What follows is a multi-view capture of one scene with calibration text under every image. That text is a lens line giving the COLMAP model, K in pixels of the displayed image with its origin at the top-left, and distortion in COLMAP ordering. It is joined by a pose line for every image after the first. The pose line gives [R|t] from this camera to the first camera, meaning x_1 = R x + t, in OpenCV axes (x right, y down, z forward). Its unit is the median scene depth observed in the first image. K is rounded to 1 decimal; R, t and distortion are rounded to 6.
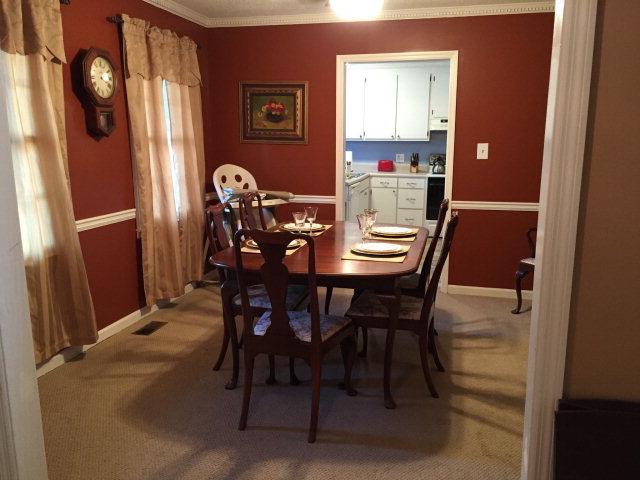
lens RADIAL K [[544.9, 0, 323.1], [0, 544.9, 241.1], [0, 0, 1]] dist [0.087757, -0.107511]
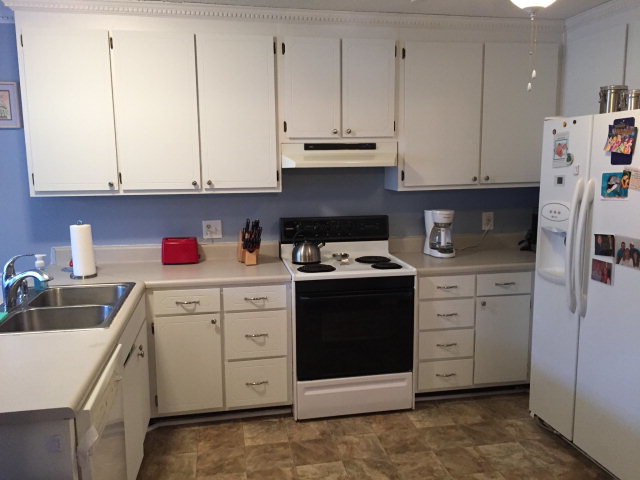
lens RADIAL K [[544.9, 0, 322.4], [0, 544.9, 238.3], [0, 0, 1]] dist [0.087757, -0.107511]
pose [[0.908551, -0.075662, 0.410866, 0.042309], [0.096300, 0.994908, -0.029733, -0.130145], [-0.406524, 0.066581, 0.911211, 0.594981]]
